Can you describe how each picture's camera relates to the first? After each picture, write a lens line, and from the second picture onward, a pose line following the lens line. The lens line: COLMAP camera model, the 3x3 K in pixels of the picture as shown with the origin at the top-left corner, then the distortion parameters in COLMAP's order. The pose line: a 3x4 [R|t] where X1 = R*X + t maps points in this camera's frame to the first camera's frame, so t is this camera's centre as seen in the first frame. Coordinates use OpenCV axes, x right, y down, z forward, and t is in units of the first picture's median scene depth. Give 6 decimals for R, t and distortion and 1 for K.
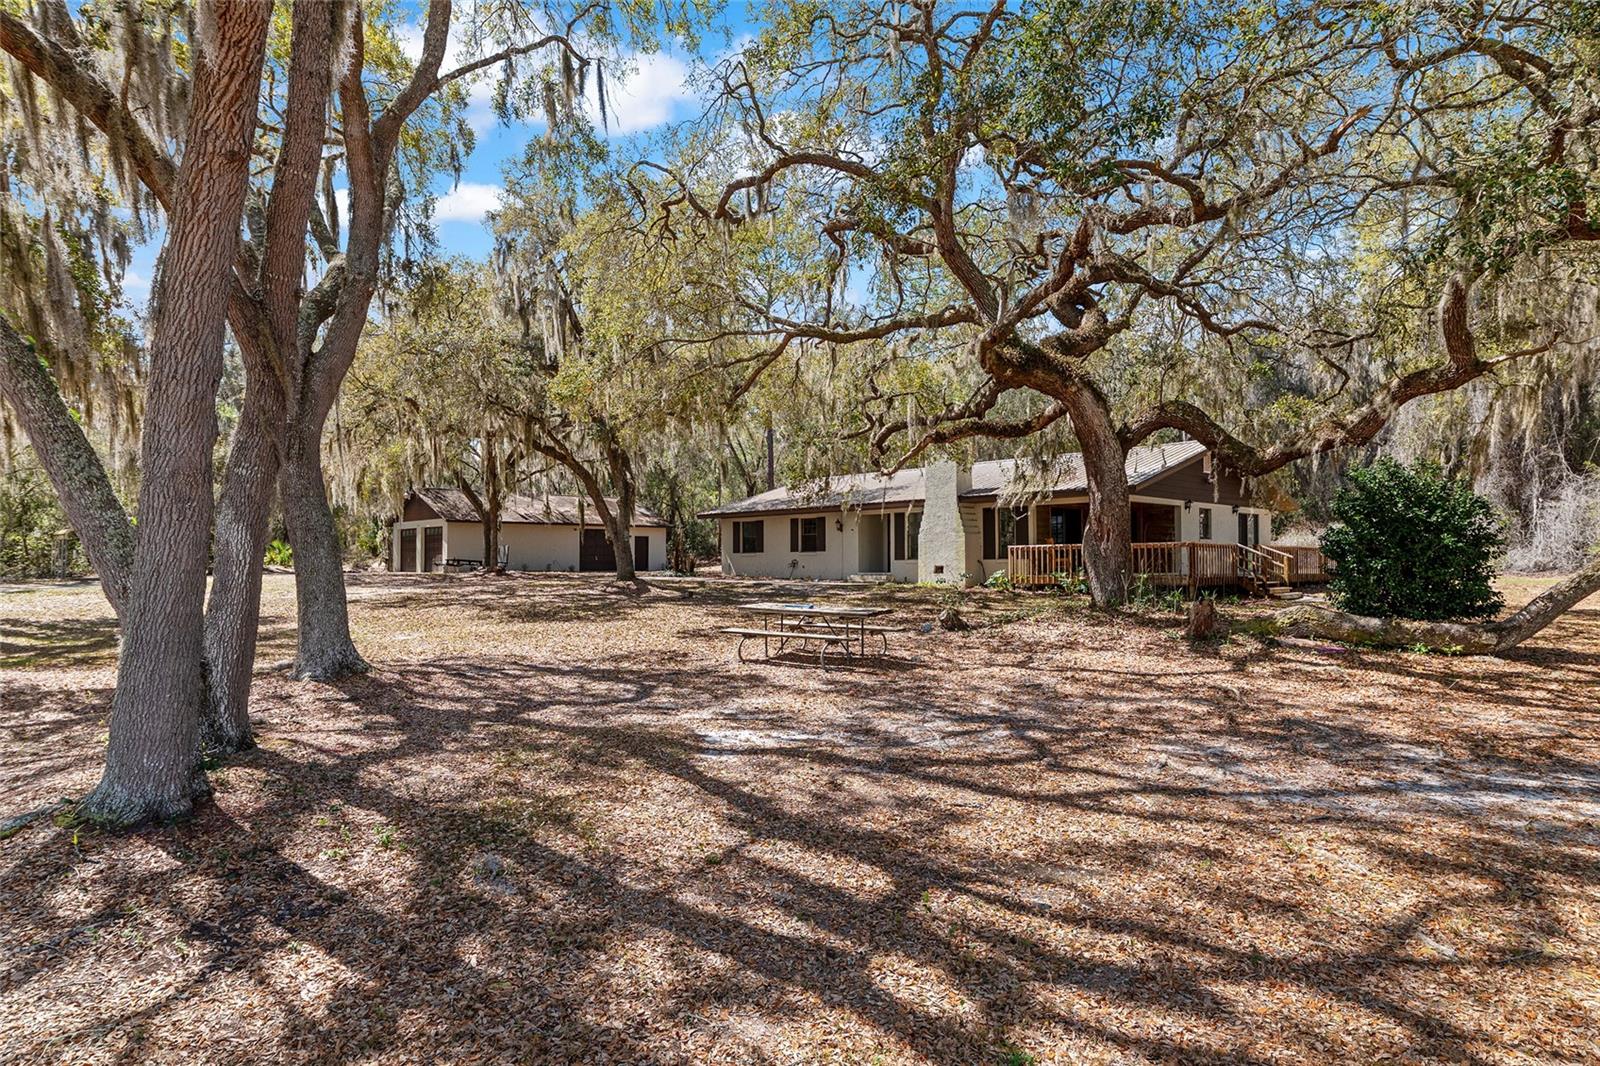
lens RADIAL K [[975.3, 0, 796.1], [0, 975.3, 539.8], [0, 0, 1]] dist [0.002361, 0.000013]
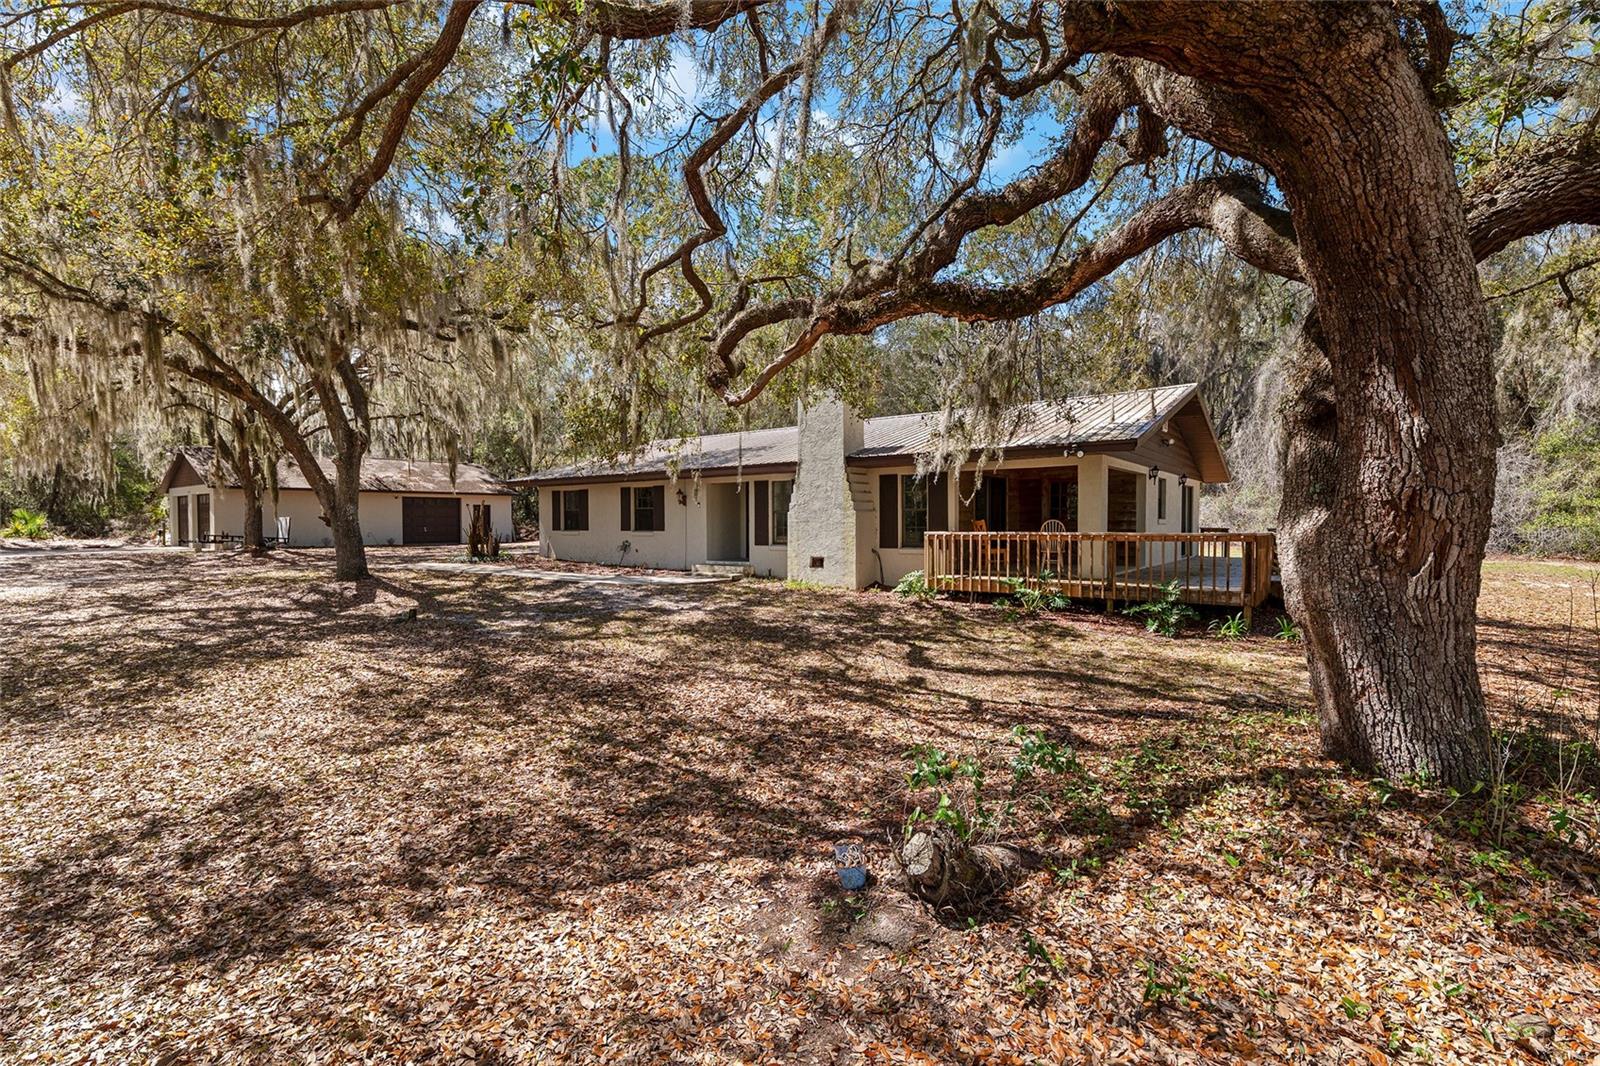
lens RADIAL K [[752.6, 0, 802.1], [0, 752.6, 535.1], [0, 0, 1]] dist [-0.000282, 0.000004]
pose [[0.987469, -0.002264, 0.157799, 0.049471], [-0.004422, 0.999107, 0.042010, -0.011609], [-0.157753, -0.042181, 0.986577, 0.459998]]
